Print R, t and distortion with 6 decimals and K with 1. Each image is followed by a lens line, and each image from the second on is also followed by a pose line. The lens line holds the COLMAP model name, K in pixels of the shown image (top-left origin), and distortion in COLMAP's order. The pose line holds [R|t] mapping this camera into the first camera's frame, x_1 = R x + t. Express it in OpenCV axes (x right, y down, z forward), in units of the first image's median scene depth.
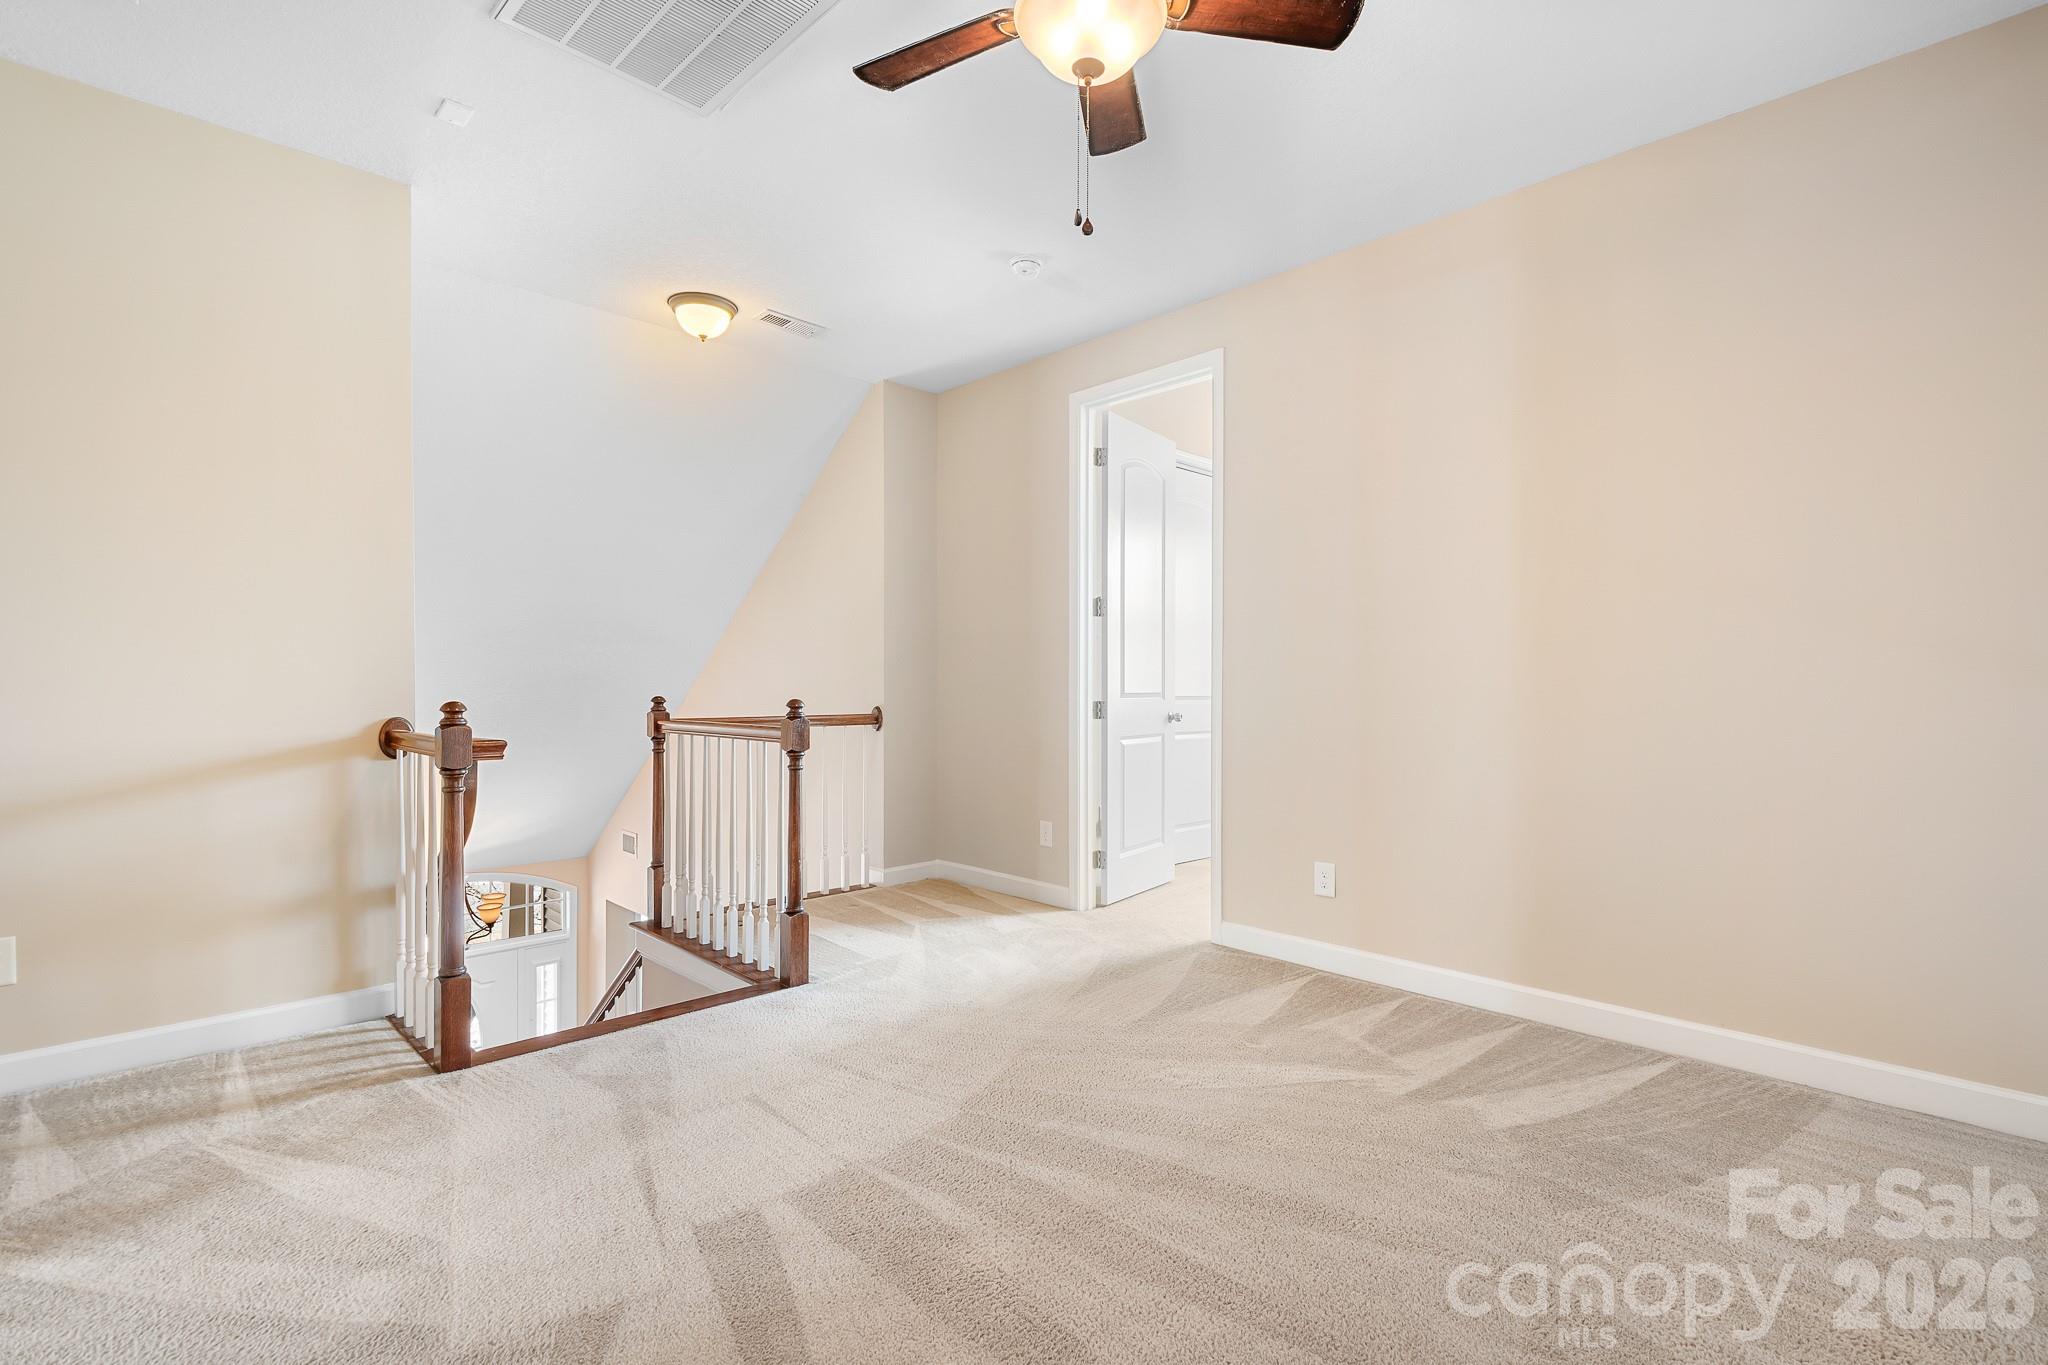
lens RADIAL K [[983.6, 0, 1013.9], [0, 983.6, 684.6], [0, 0, 1]] dist [0.002984, 0.000150]
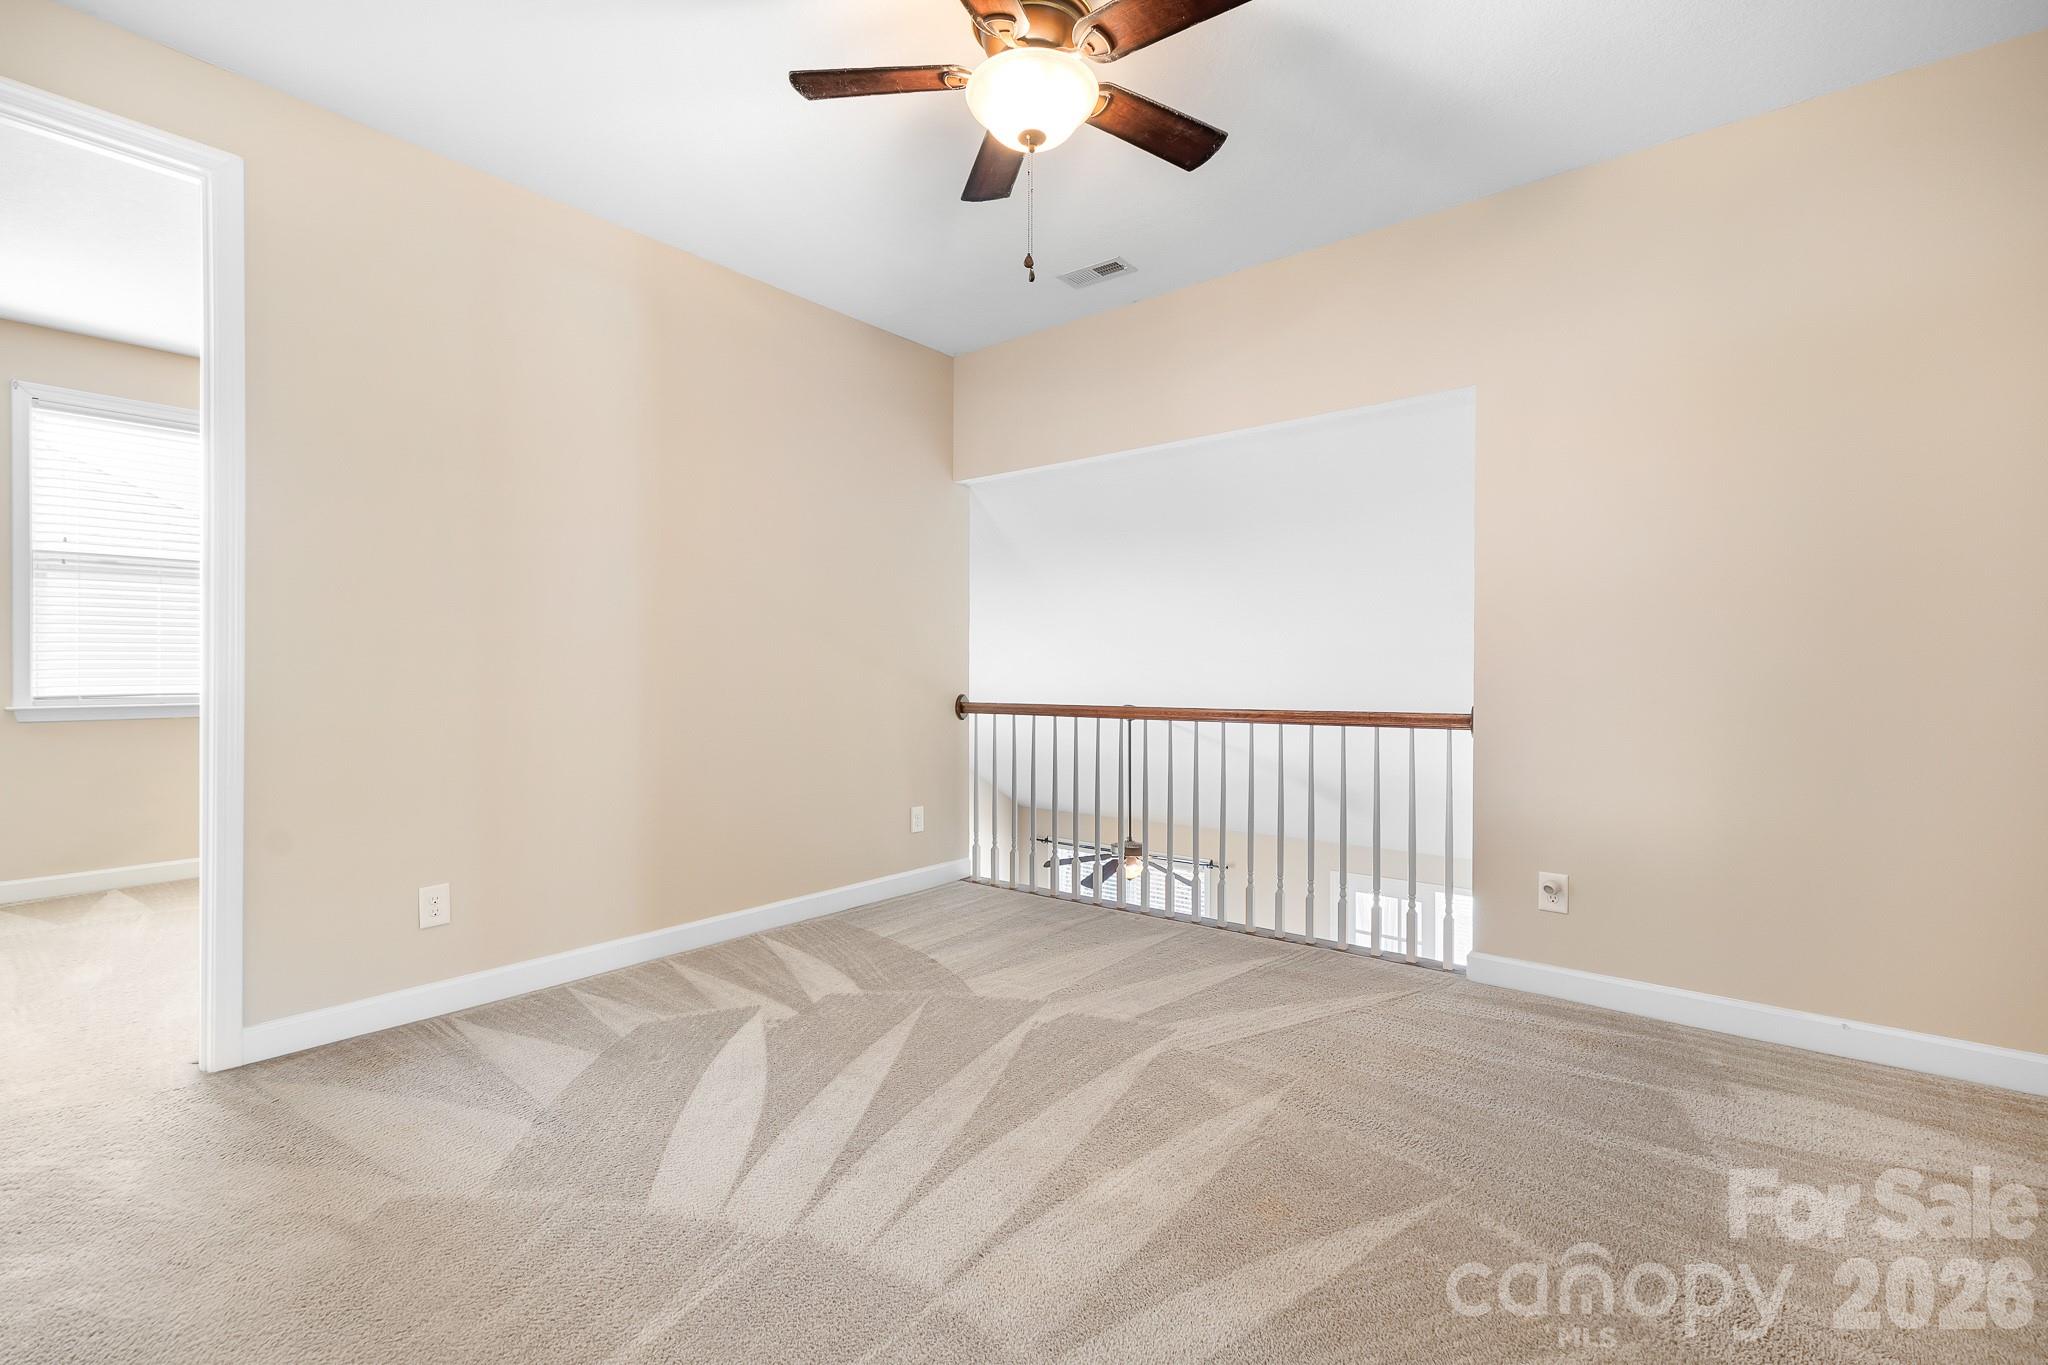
lens RADIAL K [[922.7, 0, 1018.7], [0, 922.7, 676.8], [0, 0, 1]] dist [0.022119, -0.000227]
pose [[-0.144296, -0.007311, 0.989508, -0.662003], [-0.004364, 0.999968, 0.006752, -0.003538], [-0.989525, -0.003344, -0.144323, 0.777210]]
